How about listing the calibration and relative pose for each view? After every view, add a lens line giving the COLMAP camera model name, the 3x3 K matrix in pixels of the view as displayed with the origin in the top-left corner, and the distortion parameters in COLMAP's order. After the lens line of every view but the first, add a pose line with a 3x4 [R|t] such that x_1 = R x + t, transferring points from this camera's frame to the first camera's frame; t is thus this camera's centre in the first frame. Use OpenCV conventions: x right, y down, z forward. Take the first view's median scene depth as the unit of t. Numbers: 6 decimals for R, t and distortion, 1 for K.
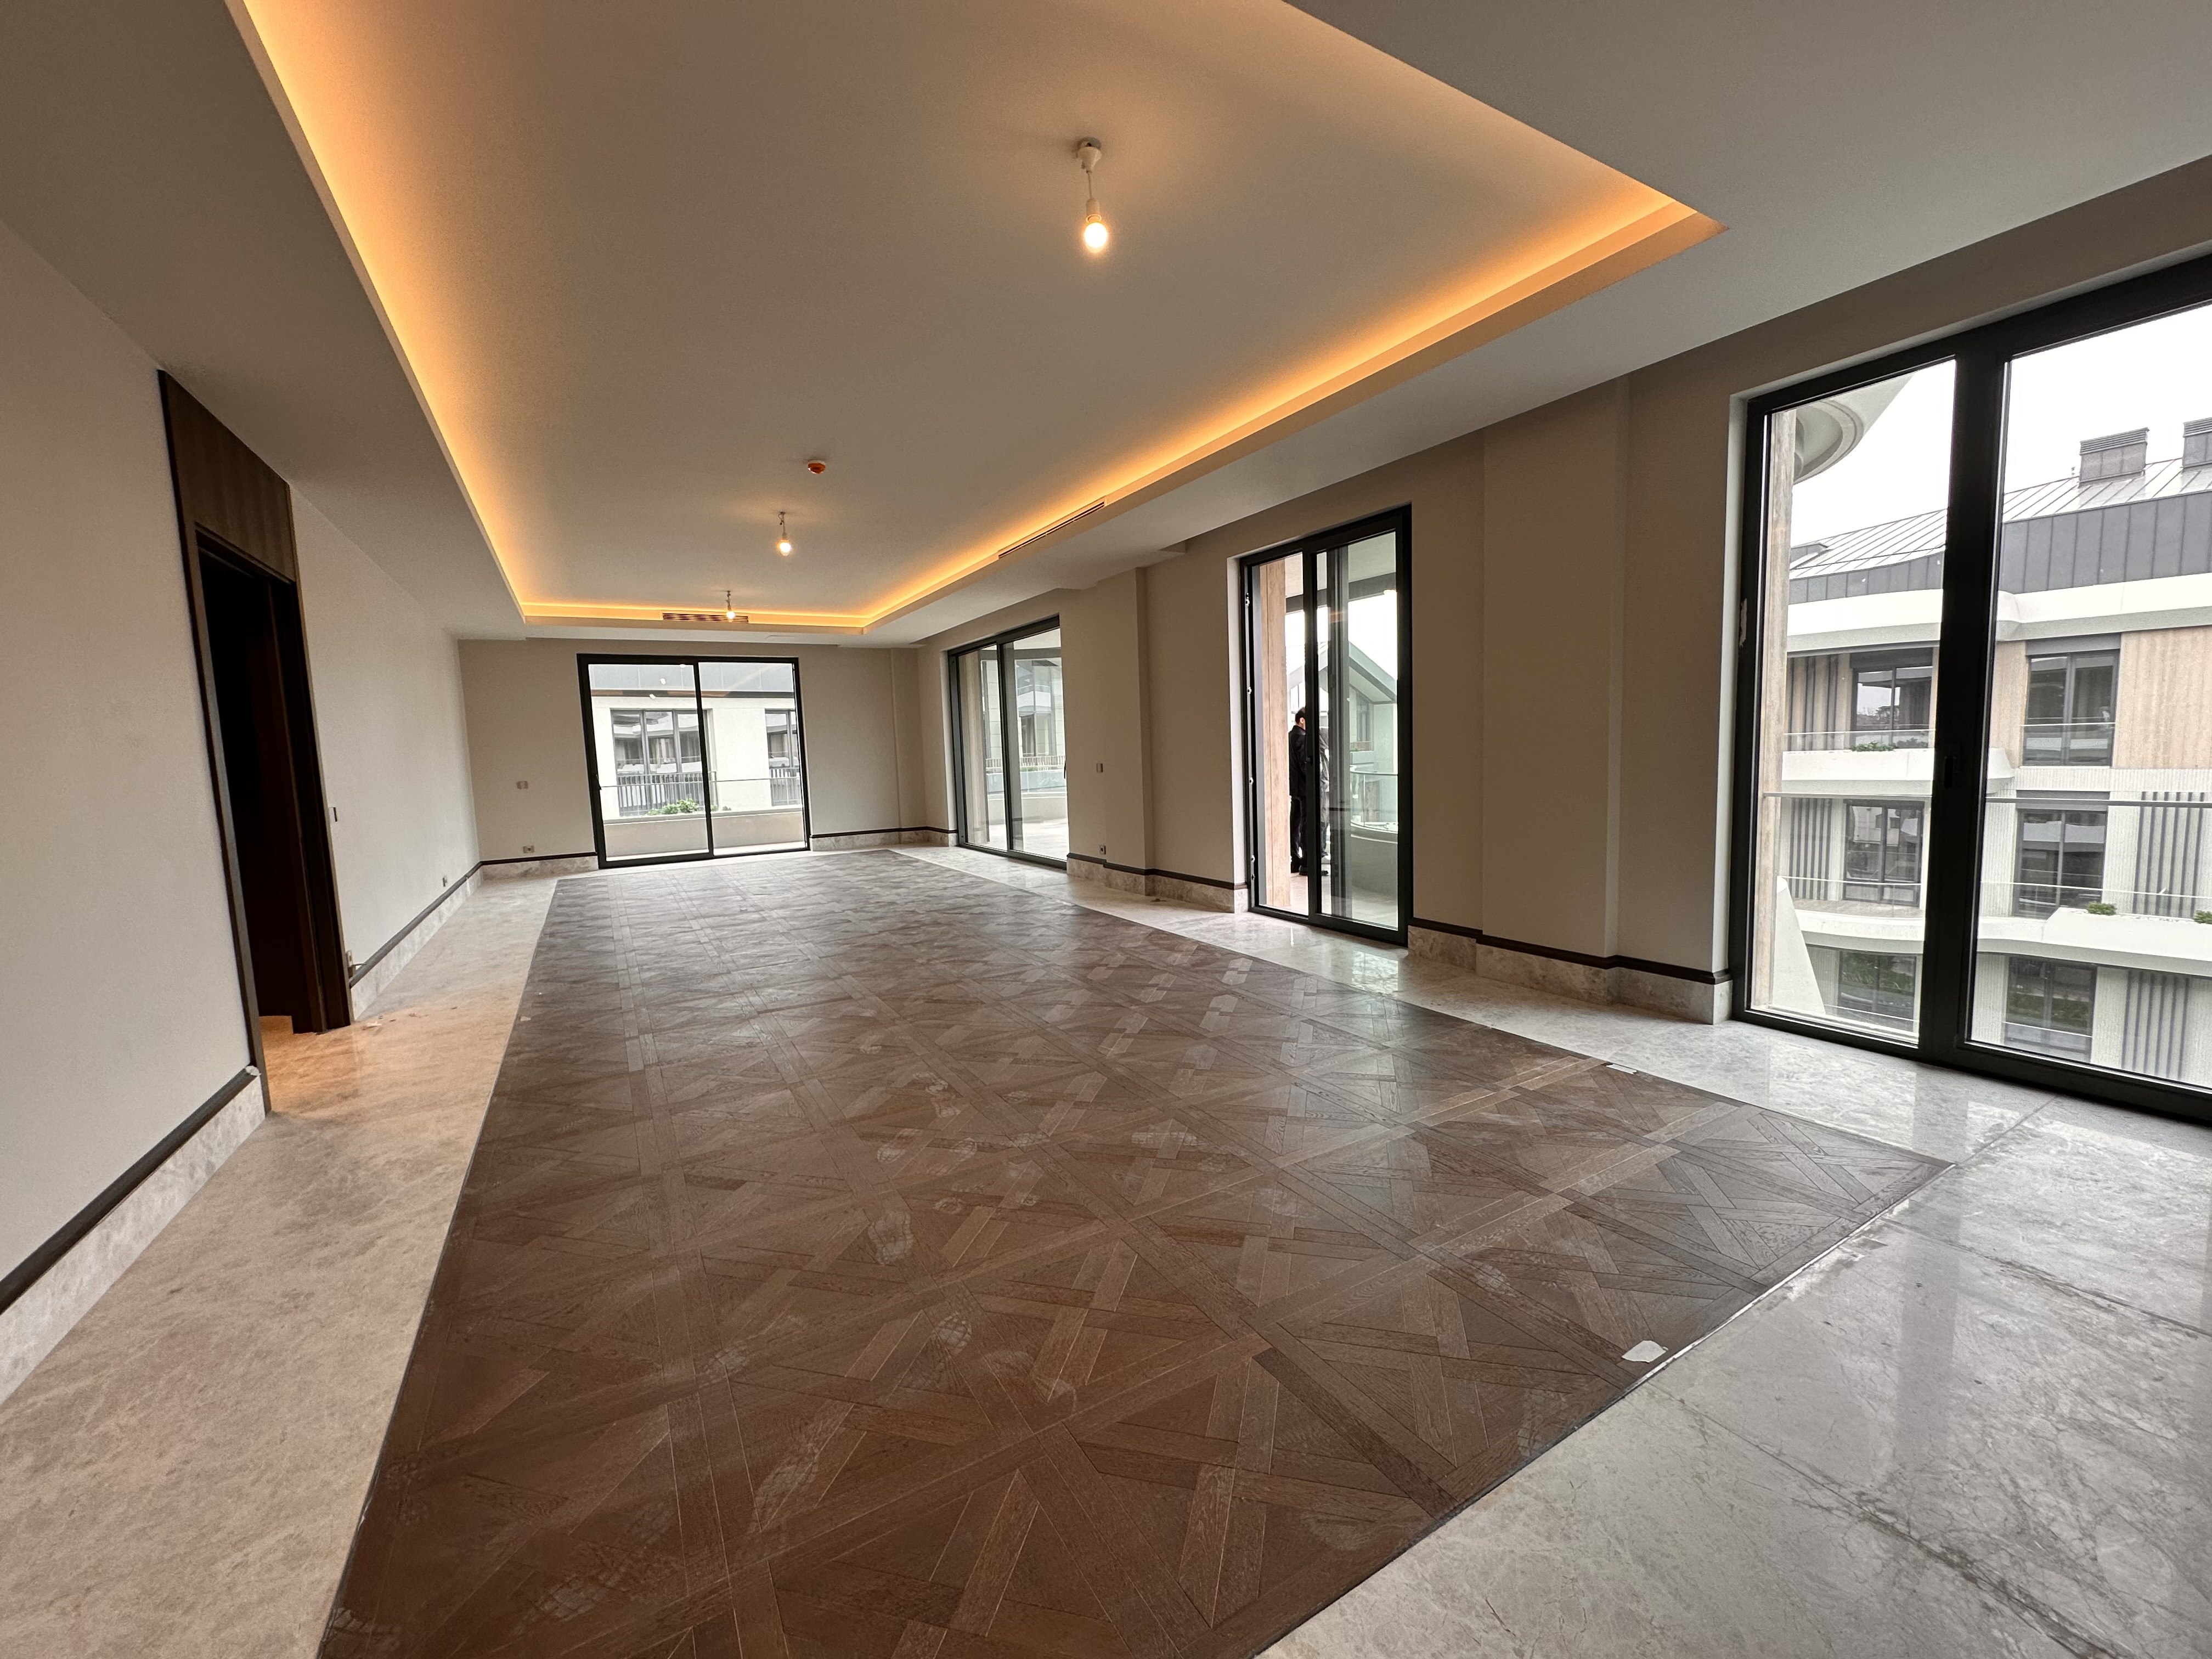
lens RADIAL K [[881.2, 0, 1102.2], [0, 881.2, 823.8], [0, 0, 1]] dist [-0.000993, 0.000139]
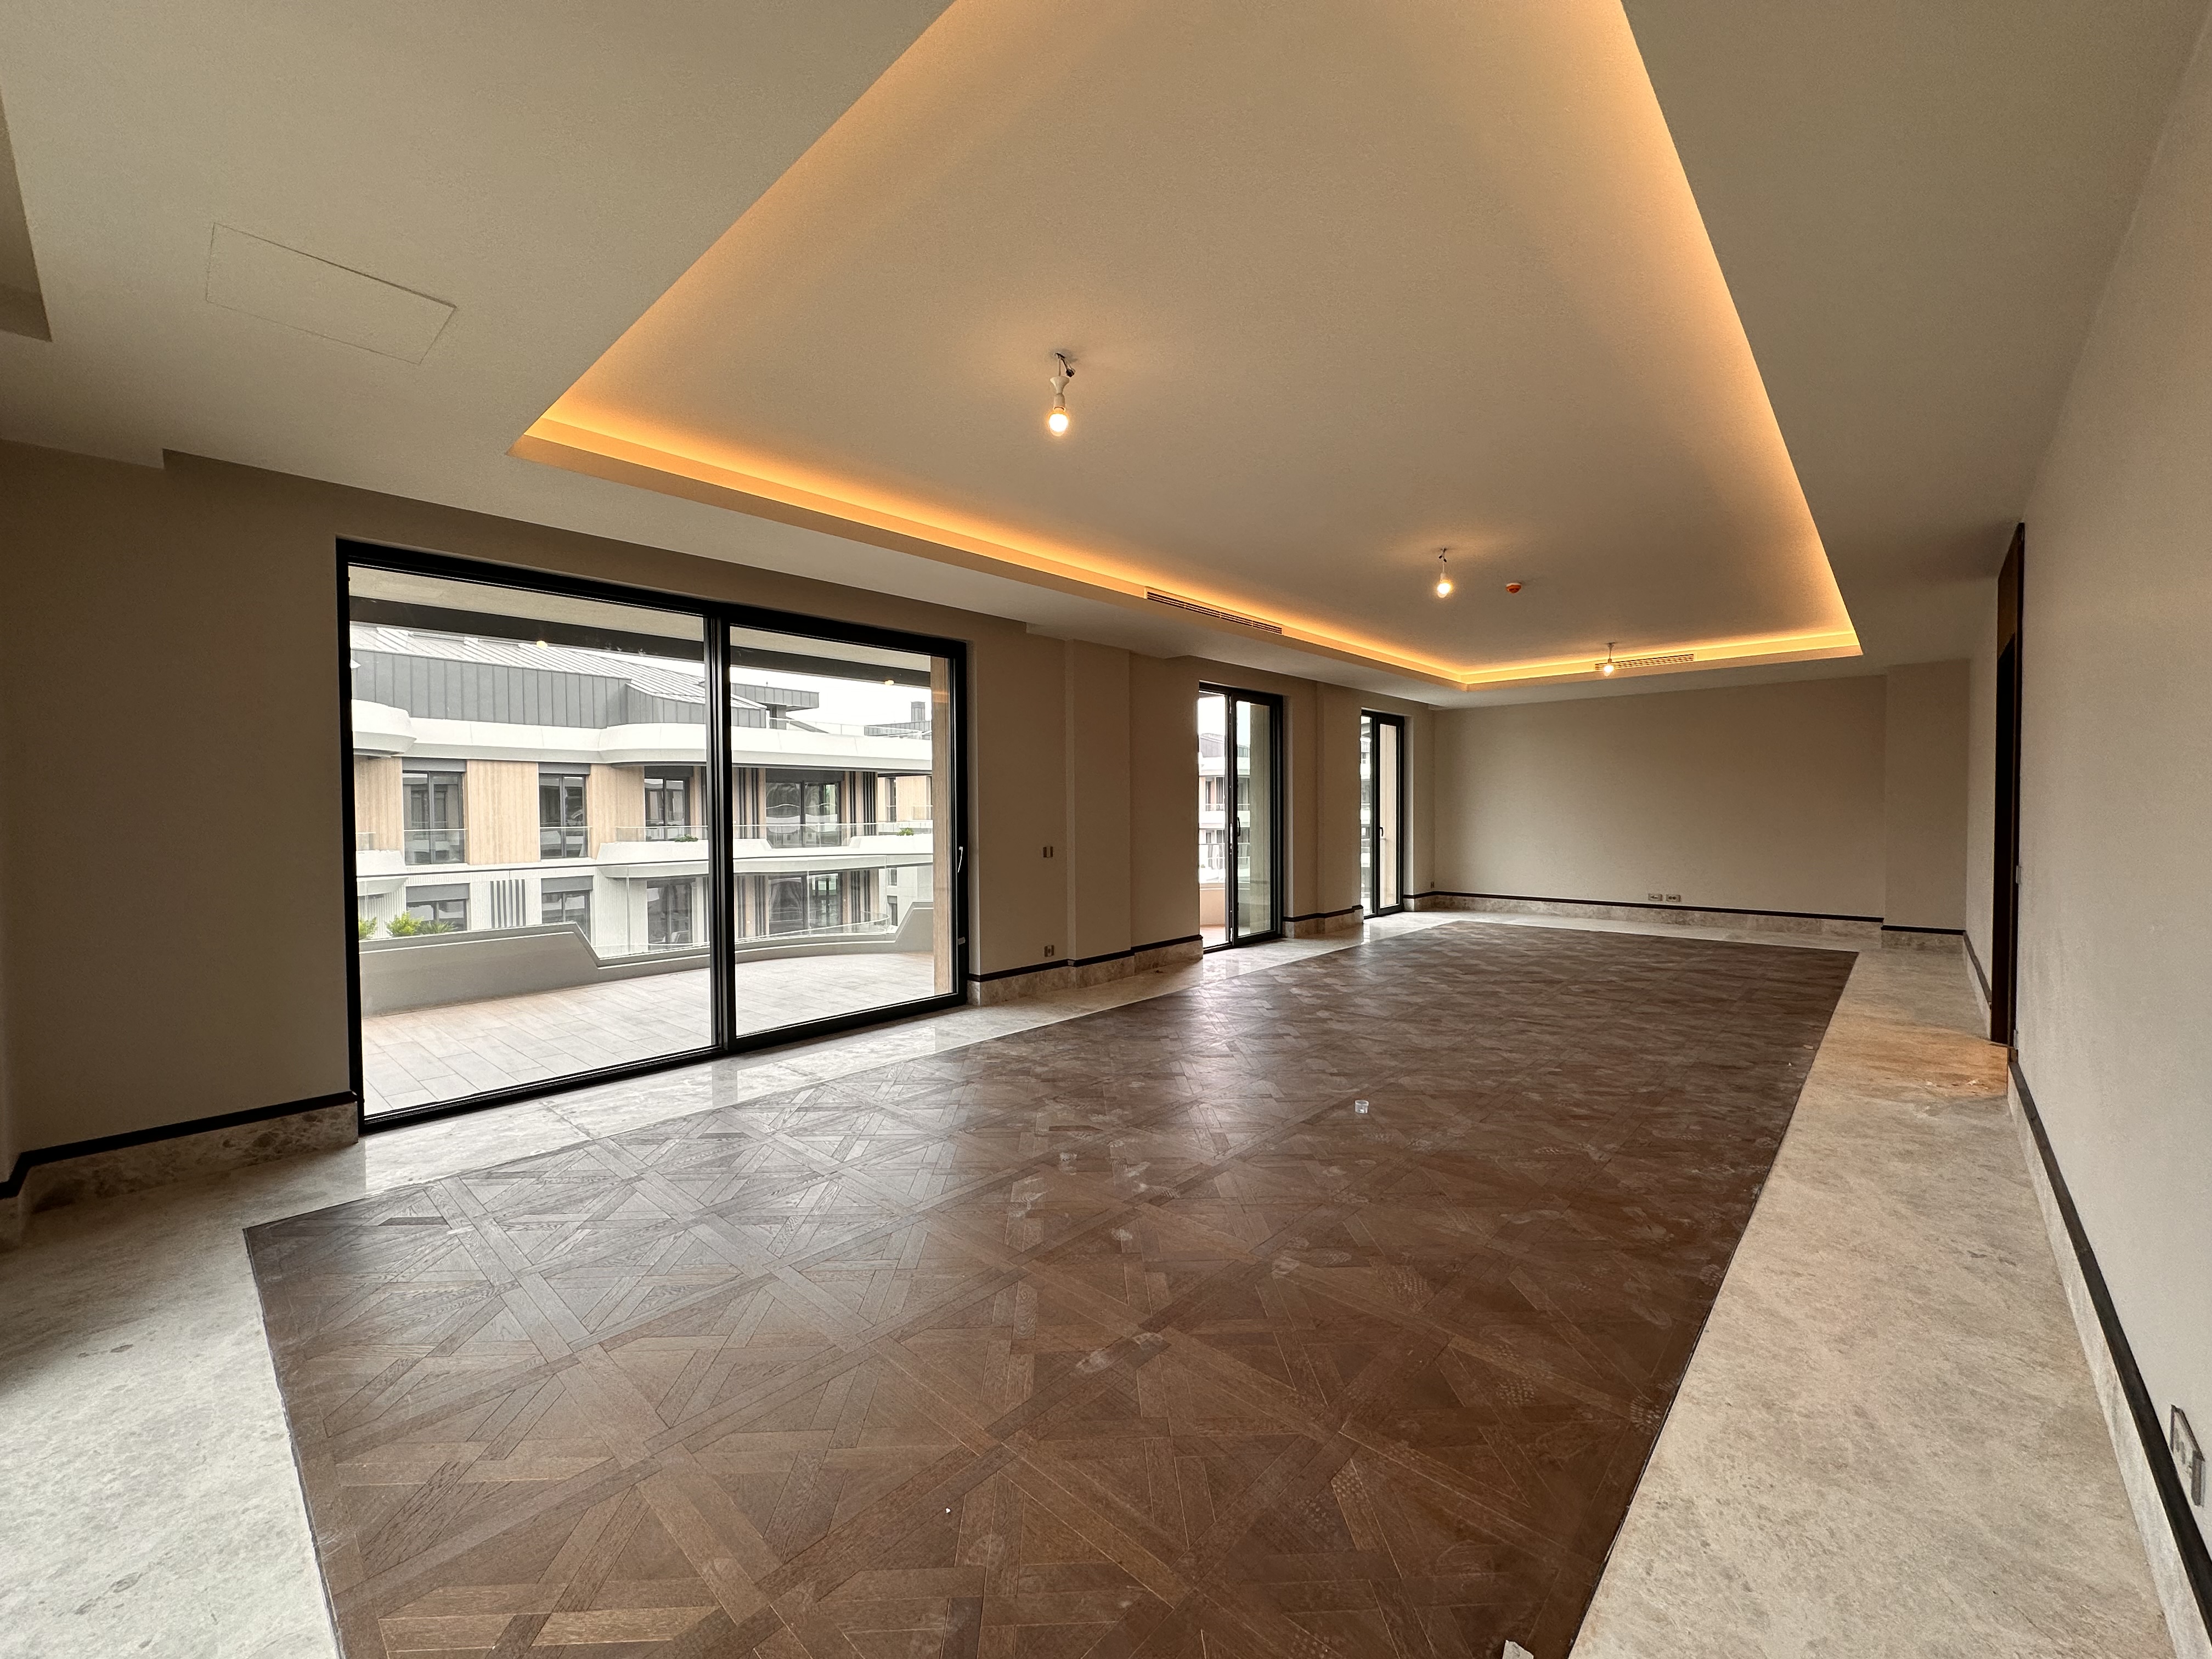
lens RADIAL K [[881.2, 0, 1099.1], [0, 881.2, 828.1], [0, 0, 1]] dist [-0.000993, 0.000139]
pose [[-0.294186, 0.016849, 0.955600, -0.647961], [0.102113, 0.994676, 0.013898, -0.073600], [-0.950278, 0.101668, -0.294340, 0.955790]]
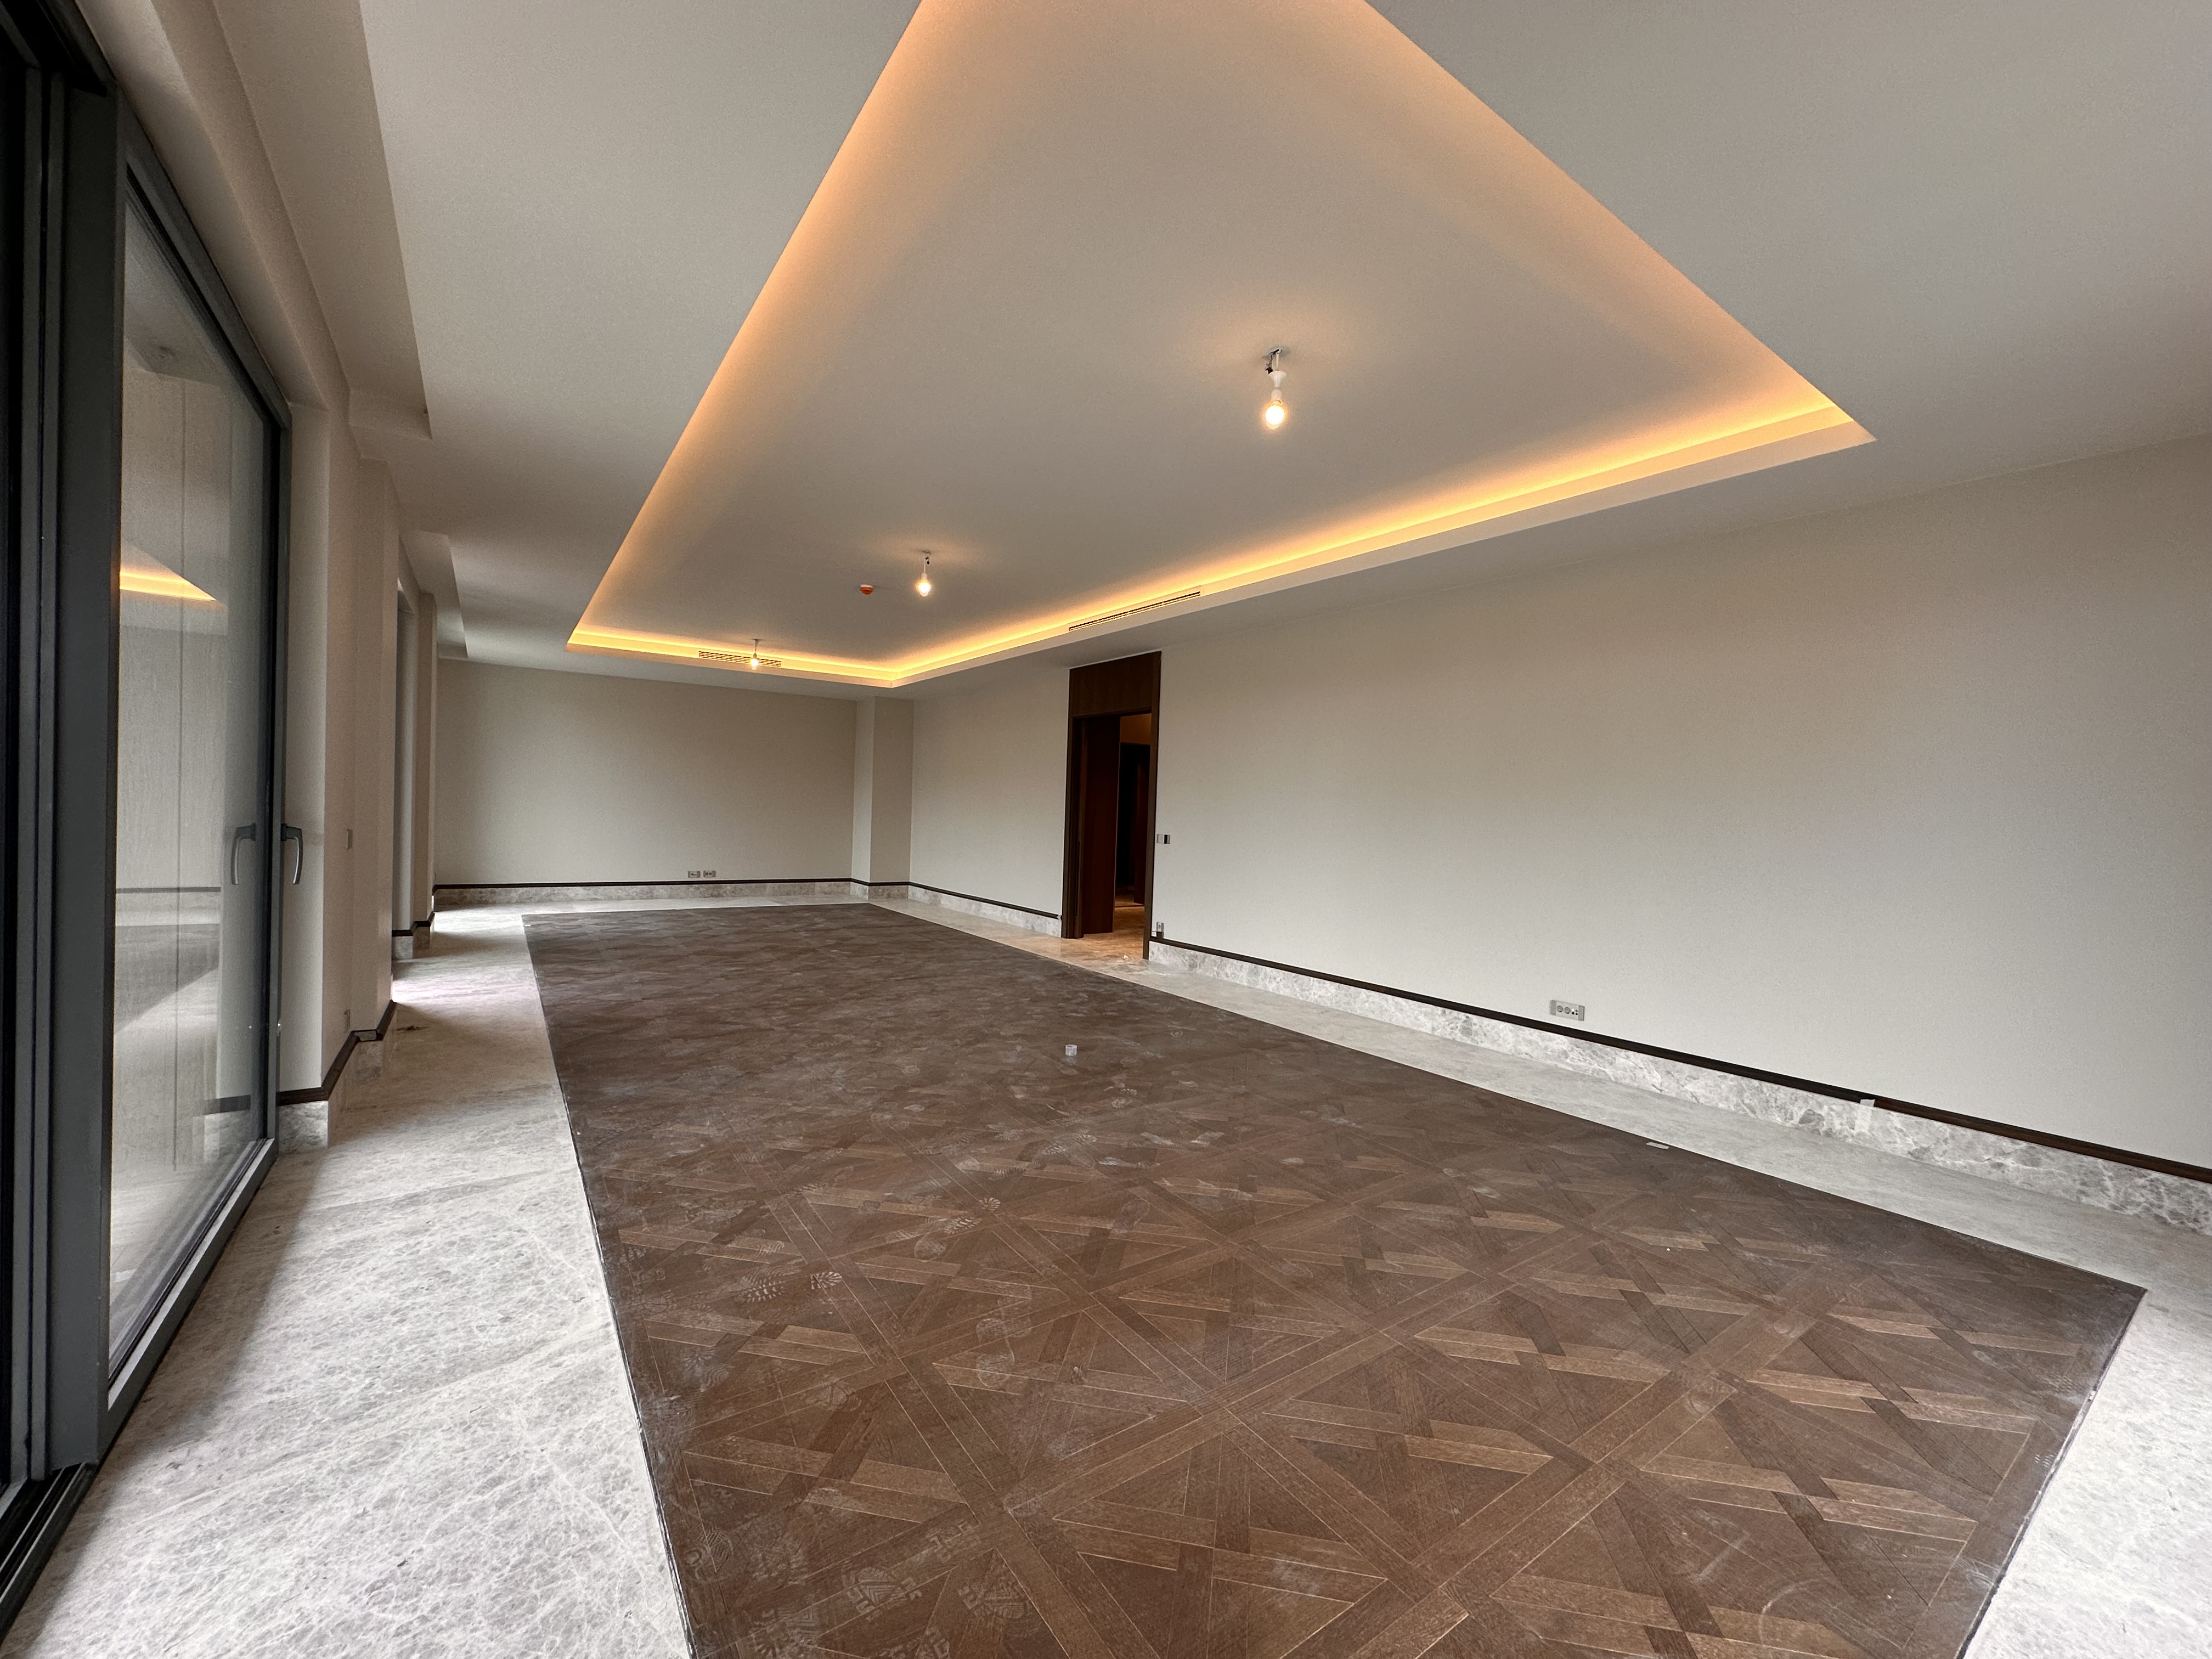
lens RADIAL K [[881.2, 0, 1109.4], [0, 881.2, 828.8], [0, 0, 1]] dist [-0.000993, 0.000139]
pose [[-0.996377, 0.004028, -0.084952, -0.283804], [-0.005546, 0.993674, 0.112166, -0.096718], [0.084866, 0.112231, -0.990051, 1.180530]]
